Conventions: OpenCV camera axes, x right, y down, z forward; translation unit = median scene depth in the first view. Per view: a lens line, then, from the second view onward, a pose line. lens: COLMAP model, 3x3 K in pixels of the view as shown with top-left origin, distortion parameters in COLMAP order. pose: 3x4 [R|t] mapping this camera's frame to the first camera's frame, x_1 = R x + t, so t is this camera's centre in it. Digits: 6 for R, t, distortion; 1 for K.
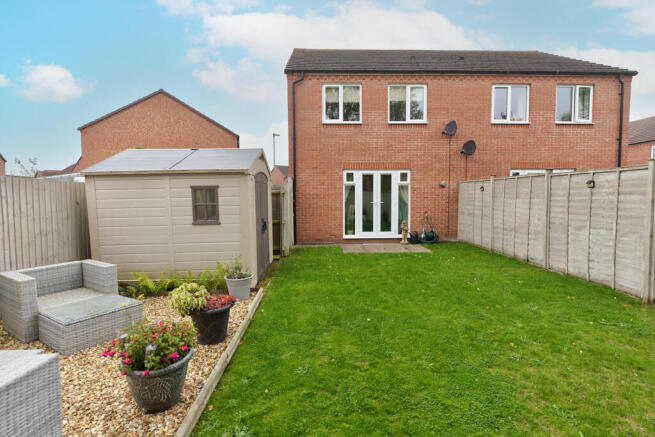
lens RADIAL K [[322.1, 0, 328.5], [0, 322.1, 215.1], [0, 0, 1]] dist [0.004522, -0.003019]
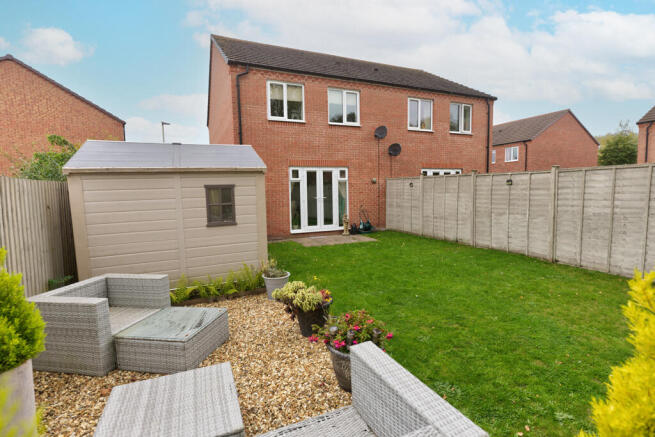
lens RADIAL K [[322.1, 0, 328.8], [0, 322.1, 214.3], [0, 0, 1]] dist [0.004522, -0.003019]
pose [[0.926585, -0.038713, 0.374088, -0.229675], [0.032725, 0.999214, 0.022349, -0.007898], [-0.374659, -0.008466, 0.927124, 0.000801]]
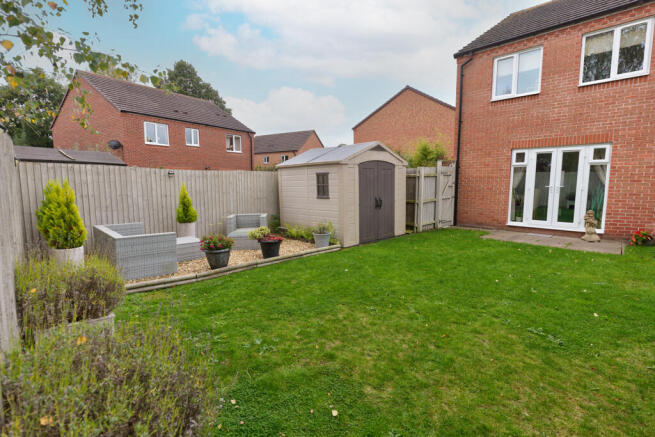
lens RADIAL K [[322.1, 0, 329.8], [0, 322.1, 217.2], [0, 0, 1]] dist [0.004522, -0.003019]
pose [[0.664524, 0.089416, -0.741898, 0.398624], [-0.041774, 0.995708, 0.082589, -0.004966], [0.746098, -0.023891, 0.665407, 0.010446]]
